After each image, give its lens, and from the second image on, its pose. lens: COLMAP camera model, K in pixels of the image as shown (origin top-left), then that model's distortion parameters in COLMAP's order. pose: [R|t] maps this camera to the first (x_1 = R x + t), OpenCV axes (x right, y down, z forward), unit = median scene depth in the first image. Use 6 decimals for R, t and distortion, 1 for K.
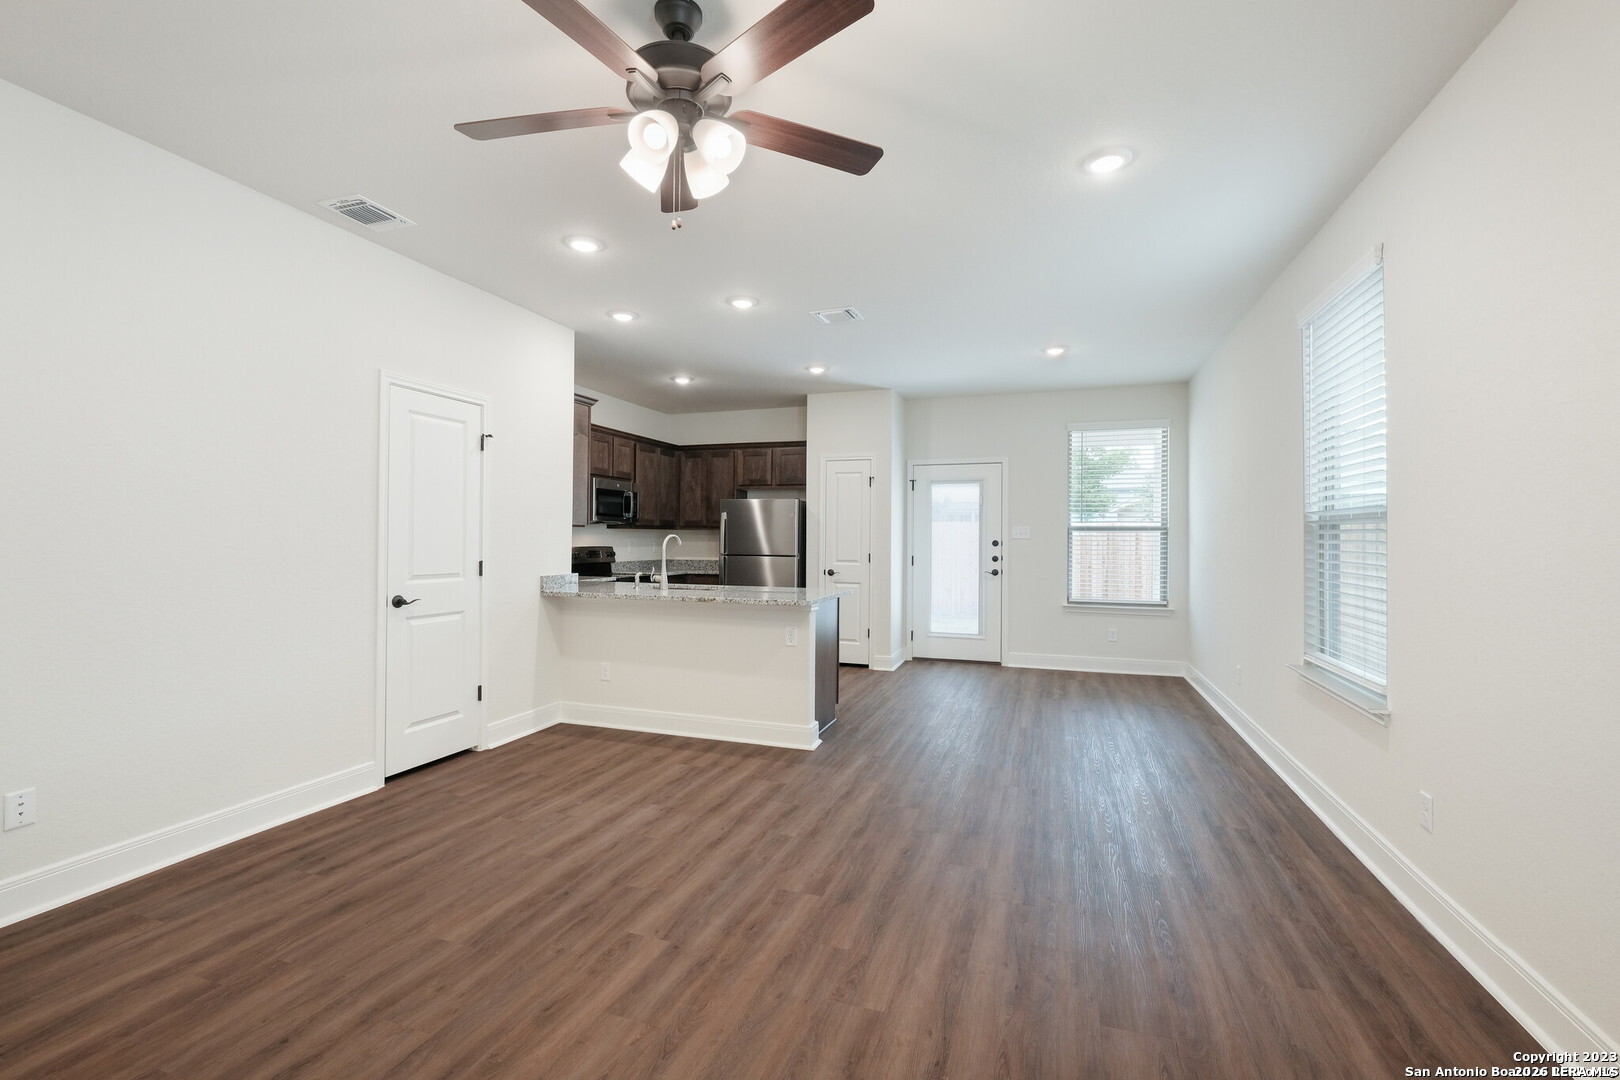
lens RADIAL K [[700.2, 0, 807.8], [0, 700.2, 537.4], [0, 0, 1]] dist [-0.003623, -0.000051]
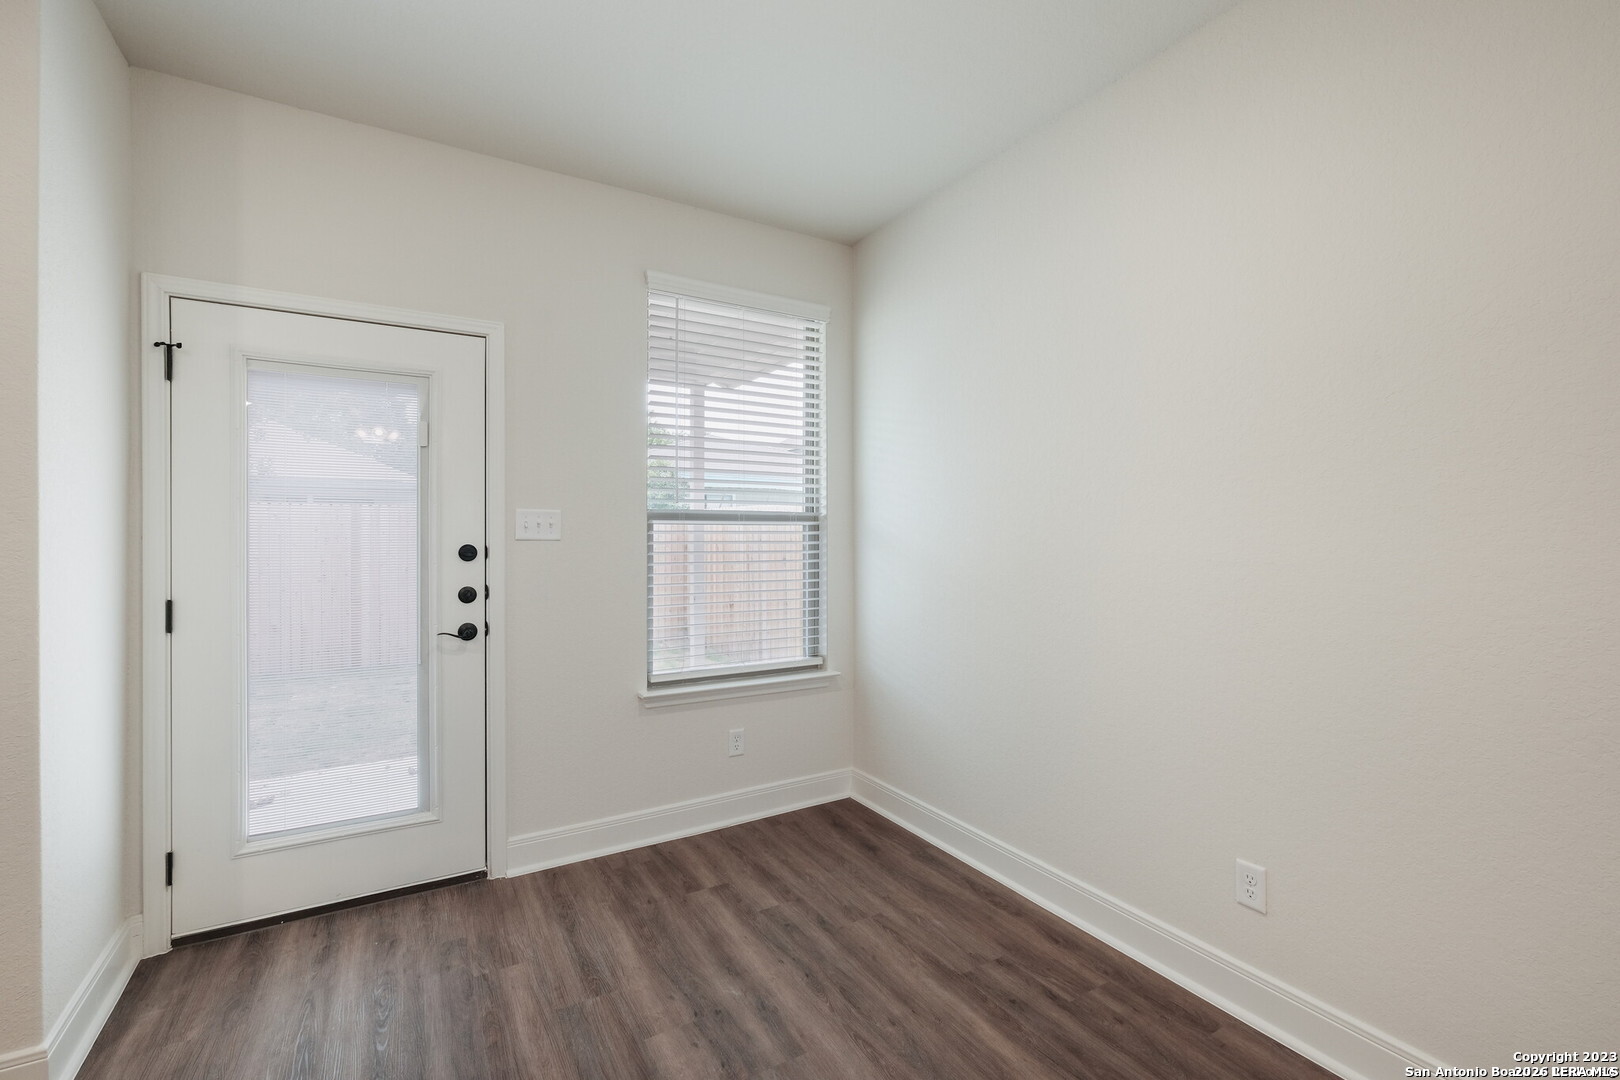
lens RADIAL K [[700.2, 0, 807.8], [0, 700.2, 537.4], [0, 0, 1]] dist [-0.003623, -0.000051]
pose [[0.645407, -0.007343, 0.763804, 0.110426], [0.001569, 0.999964, 0.008287, -0.002655], [-0.763837, -0.004150, 0.645395, 0.674271]]
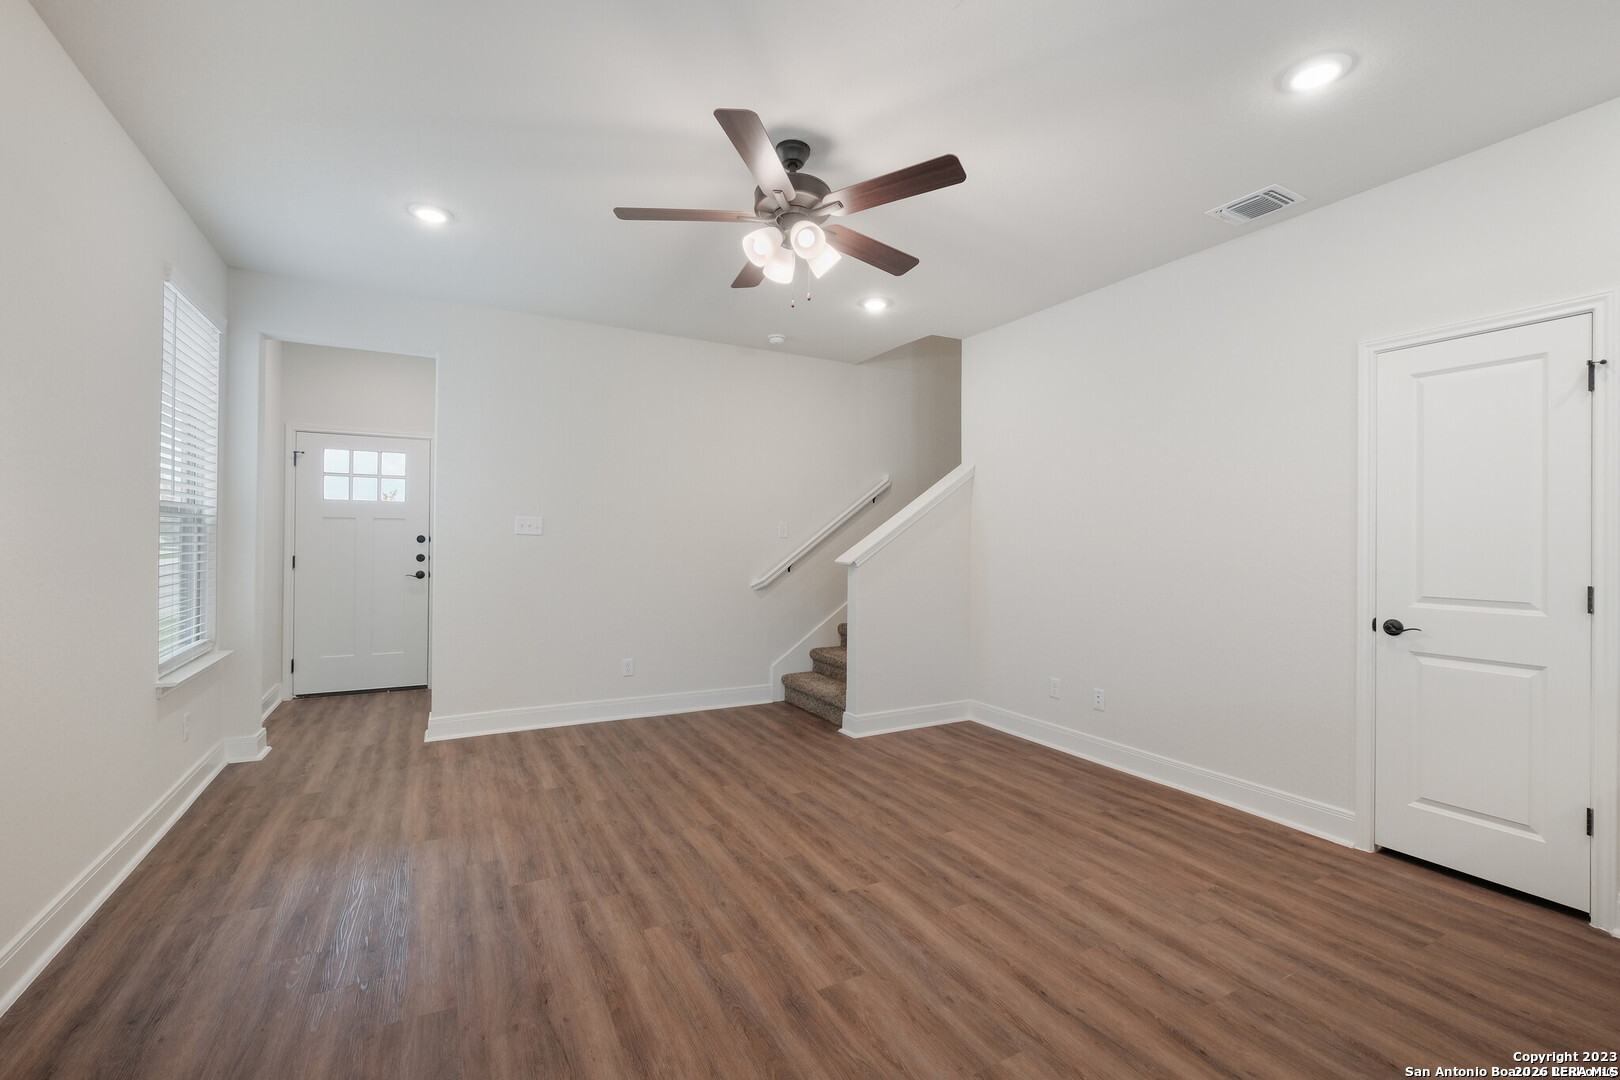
lens RADIAL K [[703.0, 0, 814.0], [0, 703.0, 534.8], [0, 0, 1]] dist [-0.002884, -0.000460]
pose [[-0.670059, -0.018929, -0.742067, 0.233272], [-0.008547, 0.999805, -0.017786, 0.004468], [0.742259, -0.005575, -0.670090, 0.575705]]
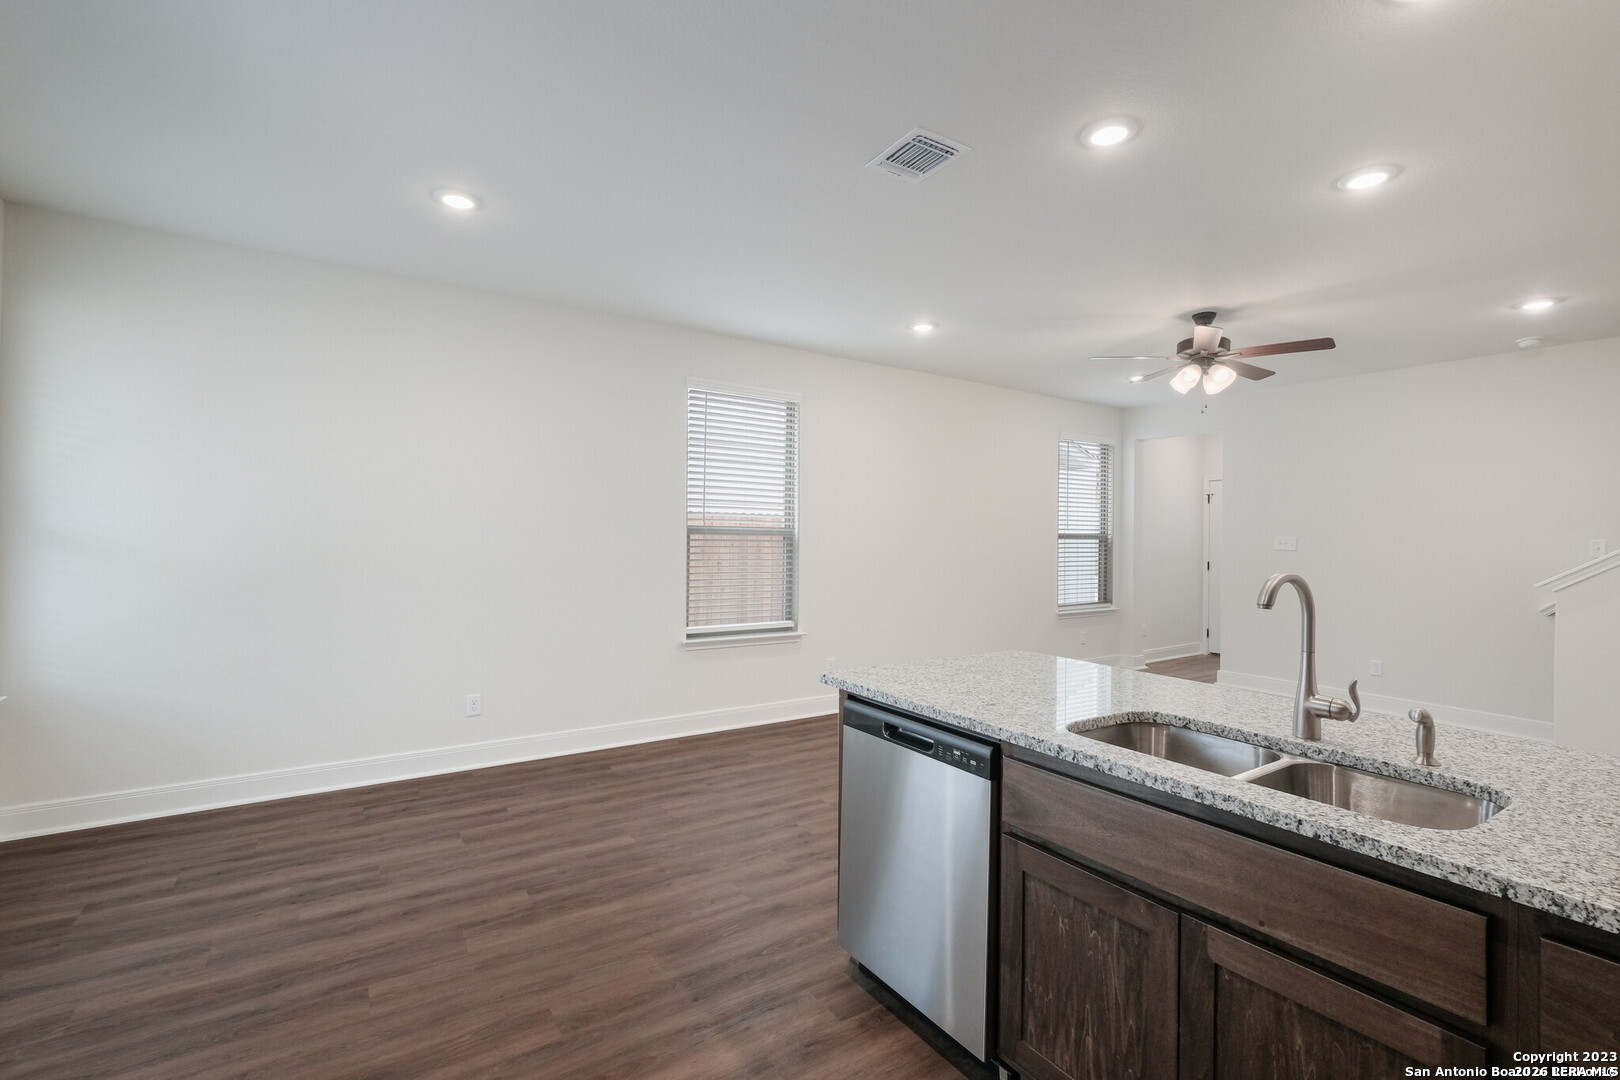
lens RADIAL K [[717.3, 0, 812.8], [0, 717.3, 531.5], [0, 0, 1]] dist [0.001192, 0.000212]
pose [[-0.797834, -0.014606, 0.602701, -0.164365], [-0.022011, 0.999746, -0.004910, -0.012325], [-0.602476, -0.017184, -0.797952, 1.042352]]
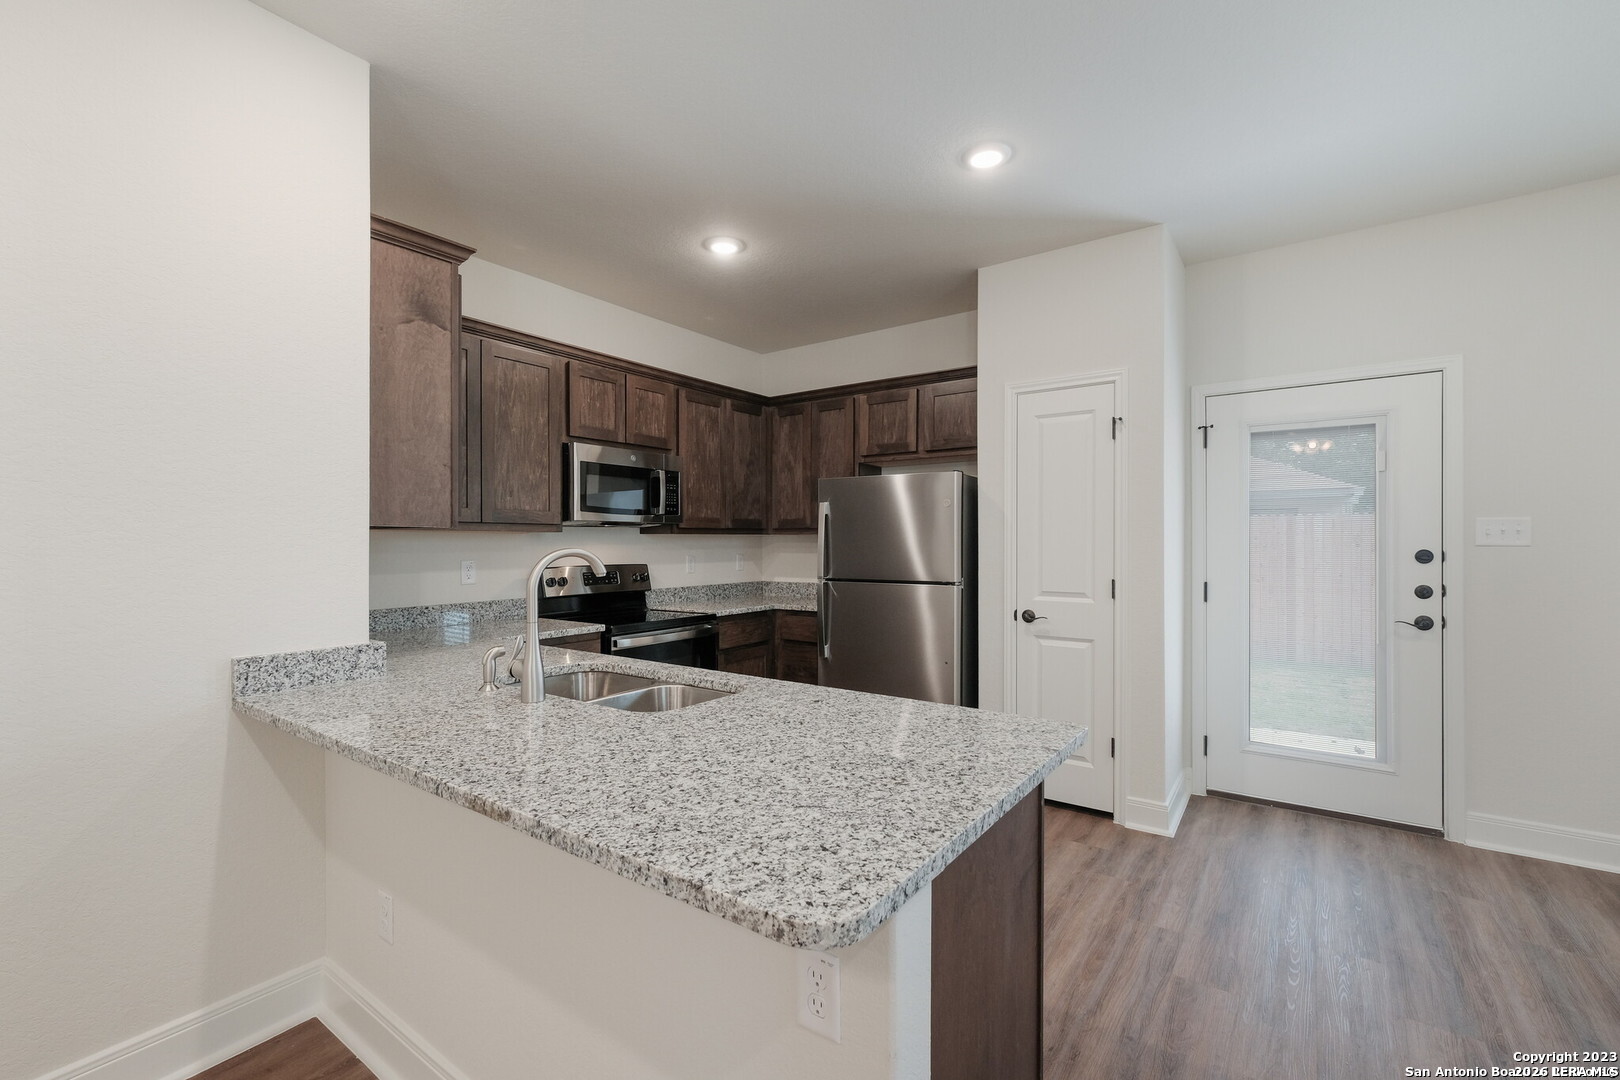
lens RADIAL K [[697.1, 0, 806.9], [0, 697.1, 544.6], [0, 0, 1]] dist [0.001363, 0.000257]
pose [[0.957976, -0.008618, -0.286719, 0.025969], [0.009854, 0.999947, 0.002869, -0.004340], [0.286679, -0.005573, 0.958010, 0.509021]]
